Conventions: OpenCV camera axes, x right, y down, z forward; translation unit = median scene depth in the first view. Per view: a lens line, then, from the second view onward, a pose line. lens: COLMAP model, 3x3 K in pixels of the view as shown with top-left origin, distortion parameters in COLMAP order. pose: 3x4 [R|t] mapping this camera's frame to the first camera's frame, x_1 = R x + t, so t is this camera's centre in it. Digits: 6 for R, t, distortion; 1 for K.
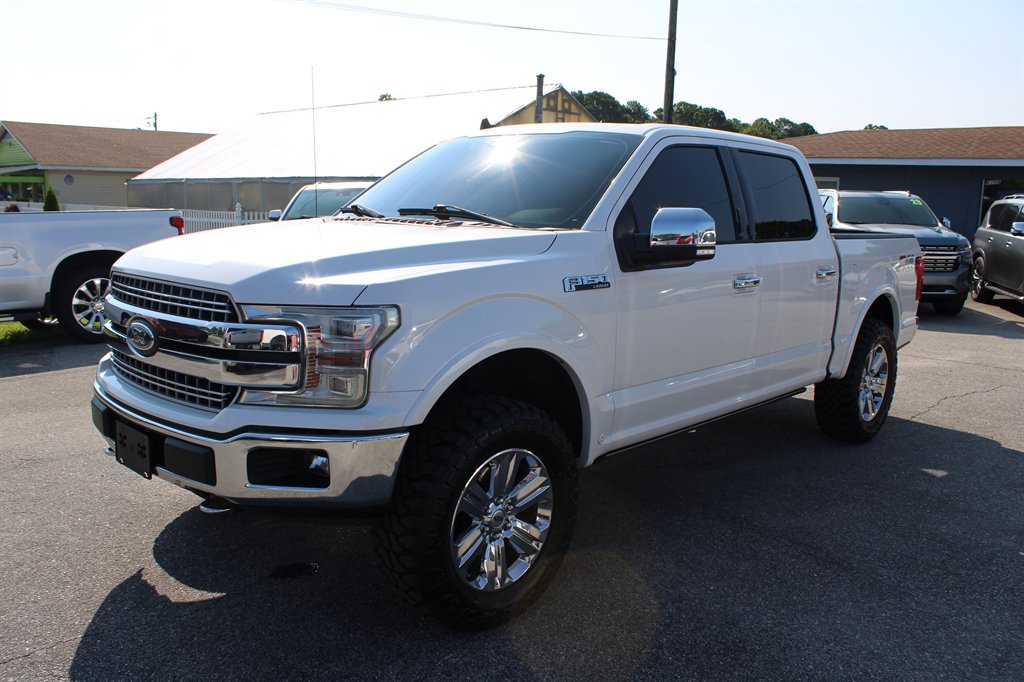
lens RADIAL K [[859.4, 0, 509.9], [0, 859.4, 344.6], [0, 0, 1]] dist [-0.182691, 0.174334]
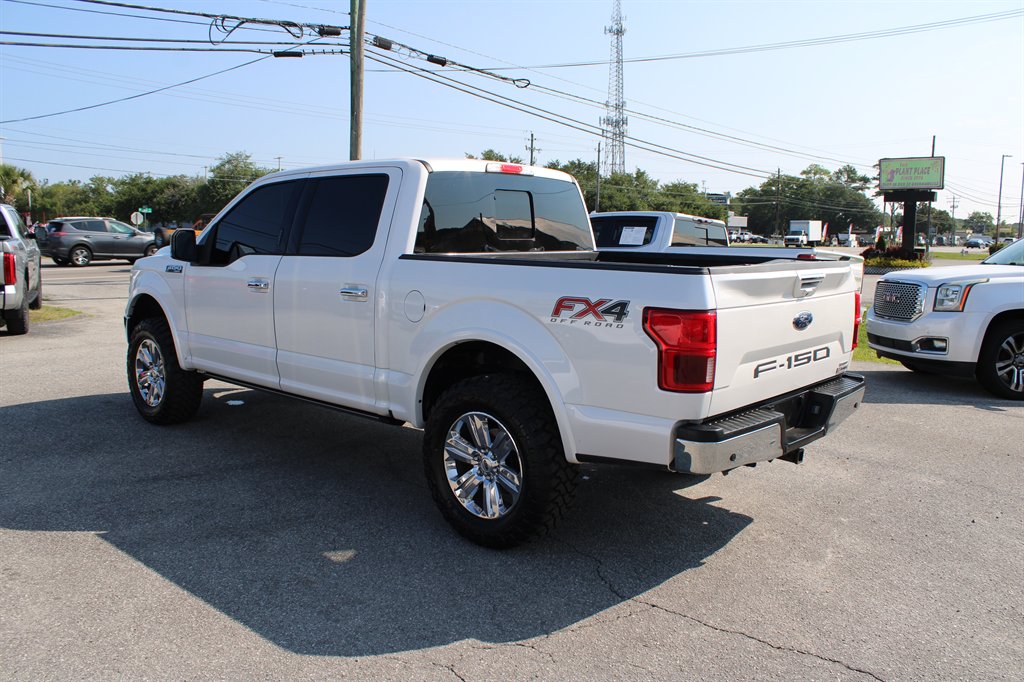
lens RADIAL K [[859.4, 0, 509.9], [0, 859.4, 344.6], [0, 0, 1]] dist [-0.182691, 0.174334]
pose [[0.026442, 0.109048, -0.993685, 1.781202], [-0.177765, 0.978702, 0.102674, -0.207430], [0.983718, 0.173928, 0.045264, 1.503806]]
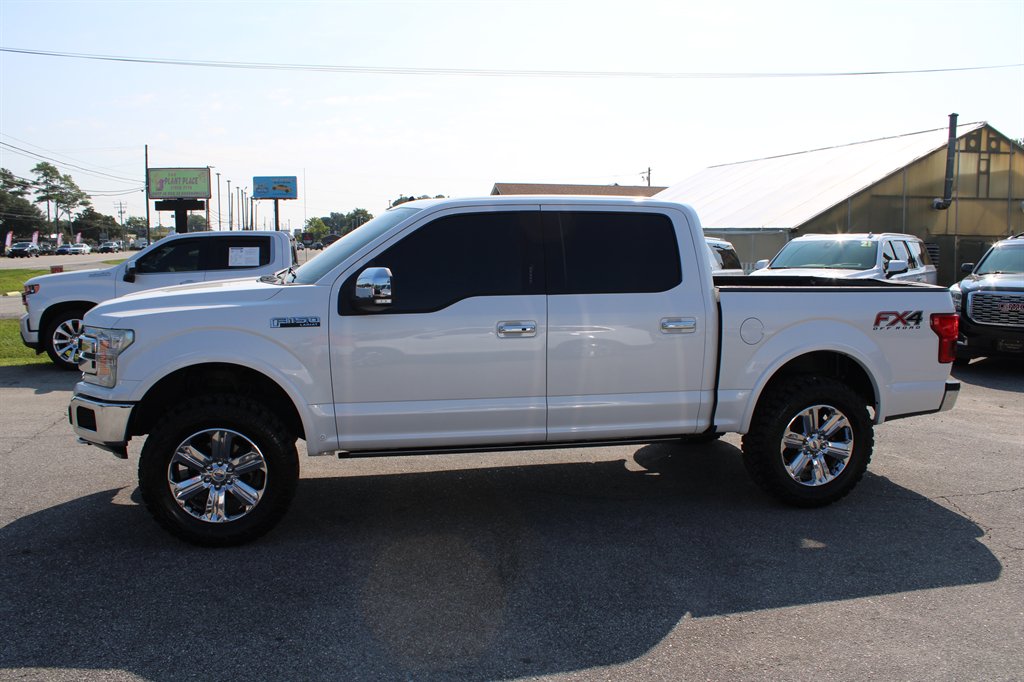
lens RADIAL K [[859.4, 0, 509.9], [0, 859.4, 344.6], [0, 0, 1]] dist [-0.182691, 0.174334]
pose [[0.824621, 0.045658, -0.563841, 1.045463], [-0.077187, 0.996497, -0.032194, -0.015125], [0.560396, 0.070069, 0.825256, 0.035523]]
